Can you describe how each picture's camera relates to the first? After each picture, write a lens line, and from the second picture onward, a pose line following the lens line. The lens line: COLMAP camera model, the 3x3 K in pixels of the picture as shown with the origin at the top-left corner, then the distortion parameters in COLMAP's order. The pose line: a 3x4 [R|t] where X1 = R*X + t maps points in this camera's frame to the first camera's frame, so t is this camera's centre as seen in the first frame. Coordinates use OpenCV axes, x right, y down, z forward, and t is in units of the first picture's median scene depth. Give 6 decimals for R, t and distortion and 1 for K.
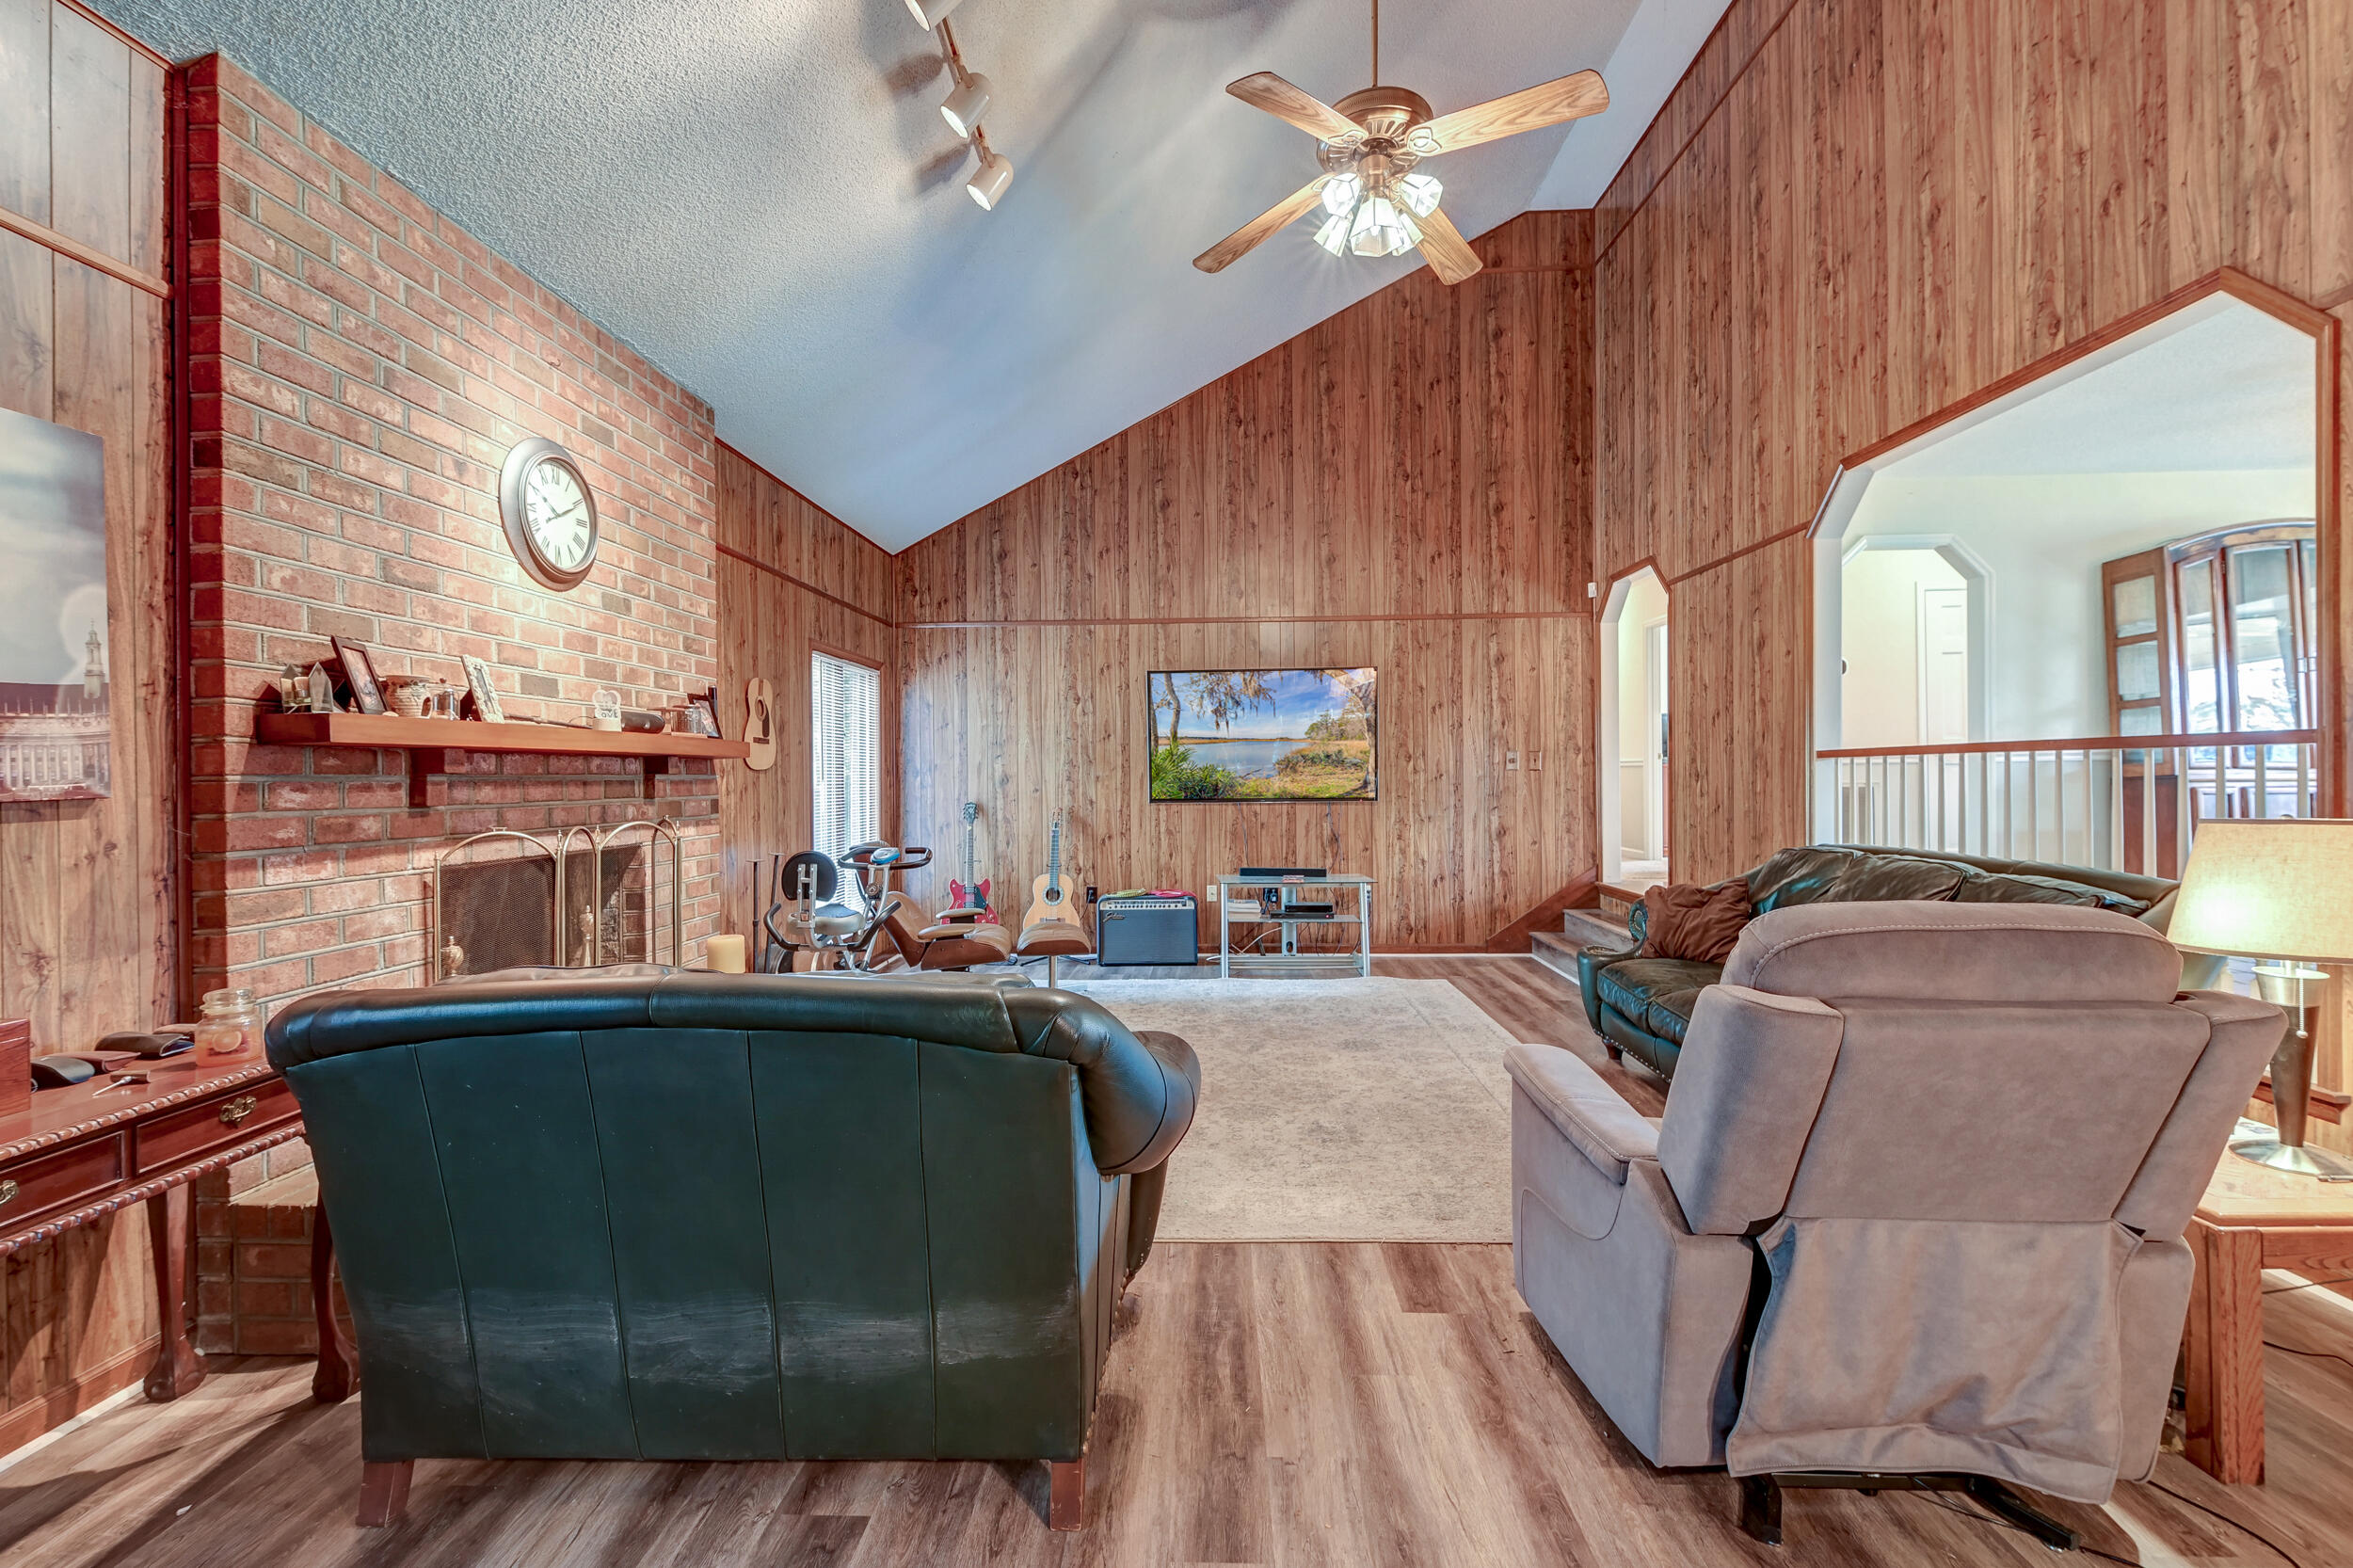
lens RADIAL K [[1021.2, 0, 1167.8], [0, 1021.2, 776.4], [0, 0, 1]] dist [0.019825, -0.009249]
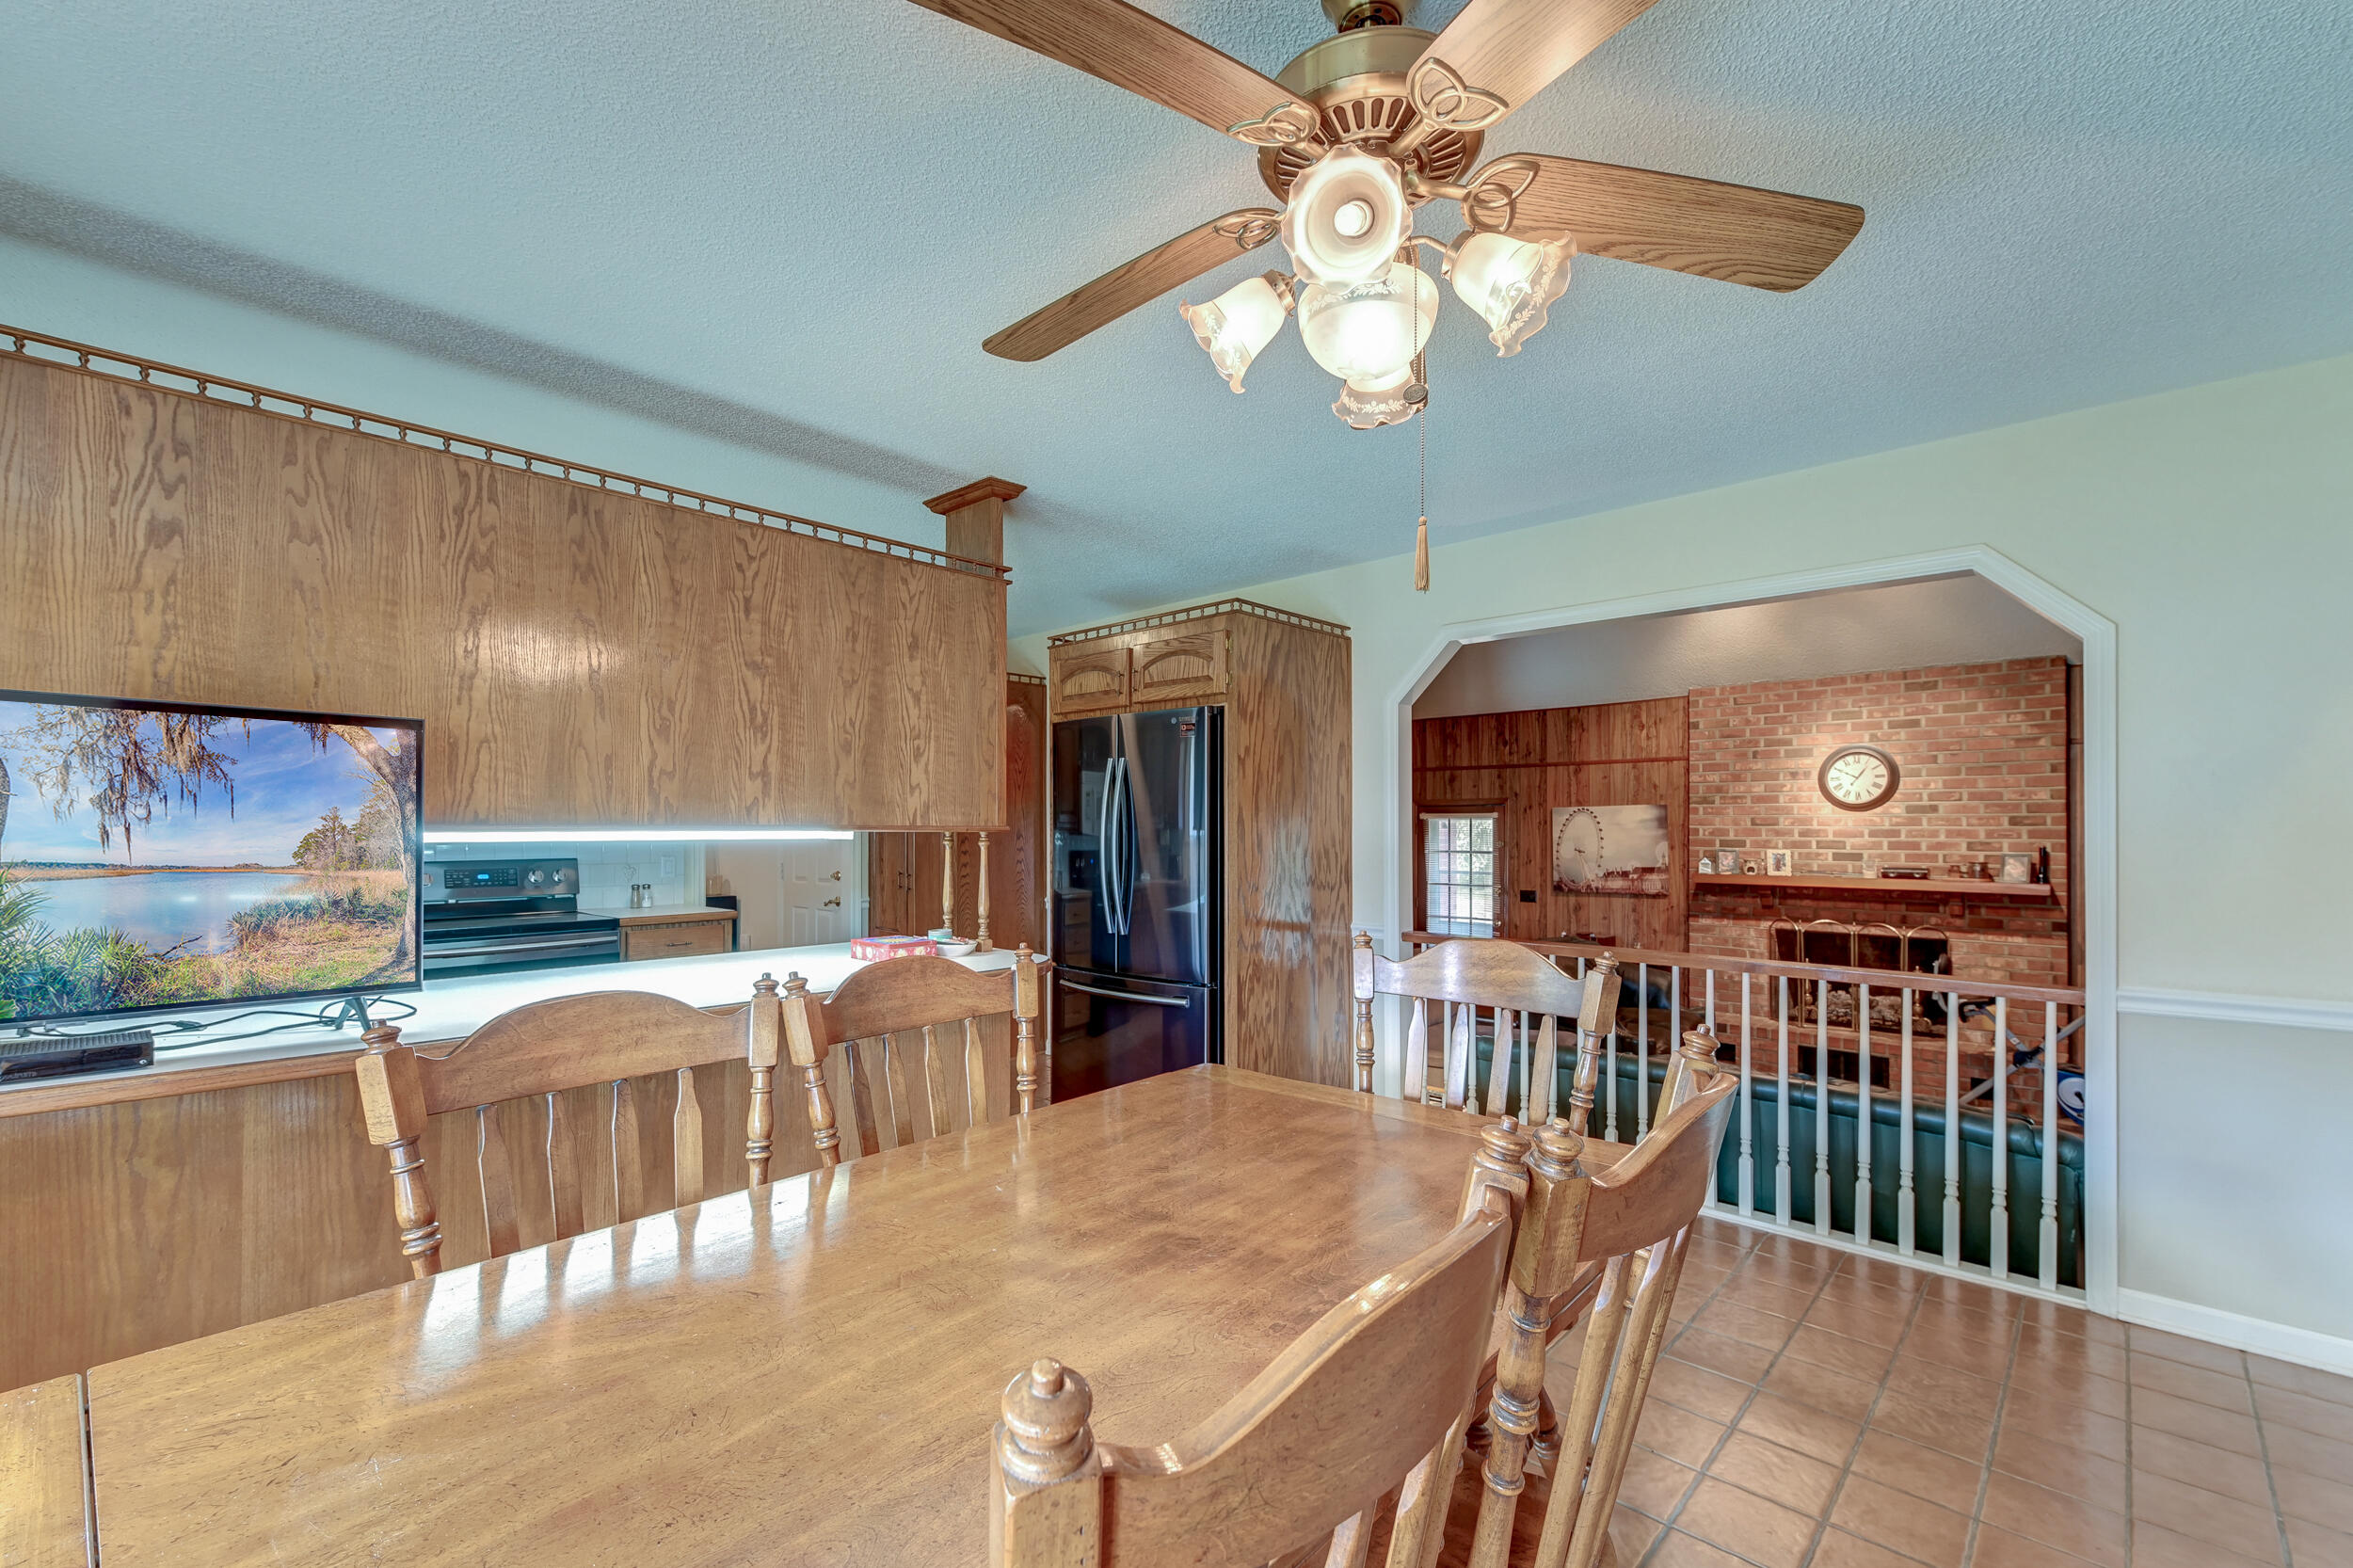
lens RADIAL K [[991.9, 0, 1180.6], [0, 991.9, 823.2], [0, 0, 1]] dist [0.019502, -0.011404]
pose [[-0.651006, 0.007782, -0.759033, 1.223309], [0.006007, 0.999969, 0.005100, -0.112194], [0.759049, -0.001240, -0.651033, 0.816020]]
